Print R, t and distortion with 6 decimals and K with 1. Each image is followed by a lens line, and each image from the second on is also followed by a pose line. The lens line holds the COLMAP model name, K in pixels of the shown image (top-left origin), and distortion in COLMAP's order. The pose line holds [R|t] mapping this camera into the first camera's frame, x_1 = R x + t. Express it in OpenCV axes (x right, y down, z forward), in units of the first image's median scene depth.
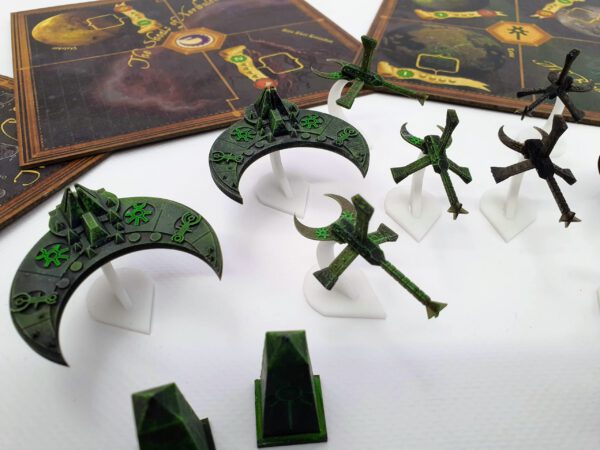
lens RADIAL K [[492.5, 0, 297.2], [0, 492.5, 223.3], [0, 0, 1]] dist [-0.016214, 0.004181]
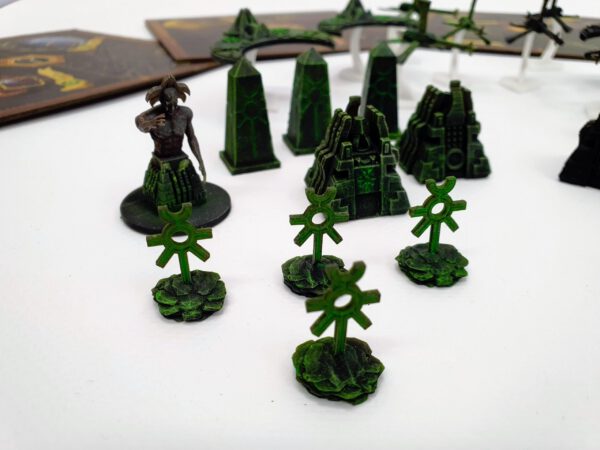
lens RADIAL K [[497.5, 0, 291.6], [0, 497.5, 227.6], [0, 0, 1]] dist [0.027939, -0.097622]
pose [[0.997249, 0.028640, -0.068373, -0.092967], [-0.043246, 0.973902, -0.222809, 0.574876], [0.060207, 0.225153, 0.972461, -0.257540]]
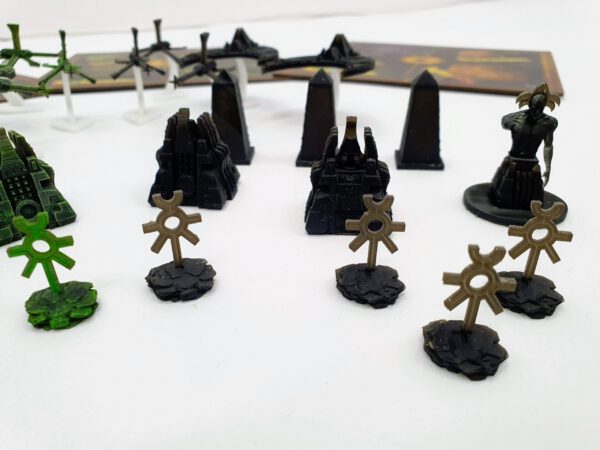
lens RADIAL K [[497.4, 0, 295.2], [0, 497.4, 227.2], [0, 0, 1]] dist [-0.049736, 0.045466]
pose [[0.881783, -0.225880, 0.414049, 0.118627], [0.336543, 0.916370, -0.216807, 0.585078], [-0.330450, 0.330522, 0.884058, -0.248828]]
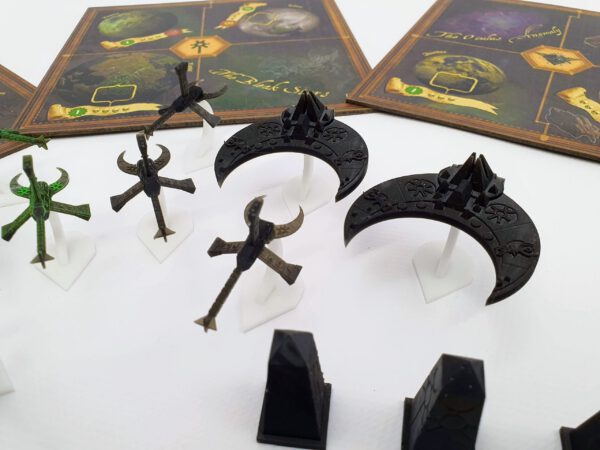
lens RADIAL K [[491.5, 0, 290.8], [0, 491.5, 222.9], [0, 0, 1]] dist [-0.047895, 0.073039]
pose [[0.923697, -0.276304, 0.265406, 0.322428], [0.285701, 0.958313, 0.003335, 0.024218], [-0.255264, 0.072747, 0.964131, -0.019699]]
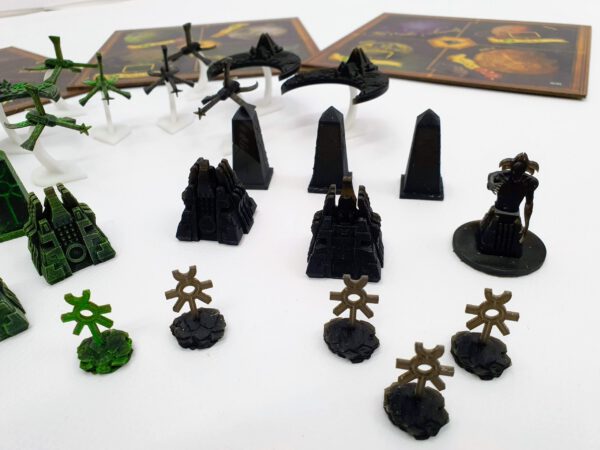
lens RADIAL K [[494.7, 0, 296.8], [0, 494.7, 226.4], [0, 0, 1]] dist [-0.020798, -0.002920]
pose [[0.914770, -0.259342, 0.309738, 0.168485], [0.310202, 0.942106, -0.127321, 0.479756], [-0.258786, 0.212550, 0.942259, -0.393747]]
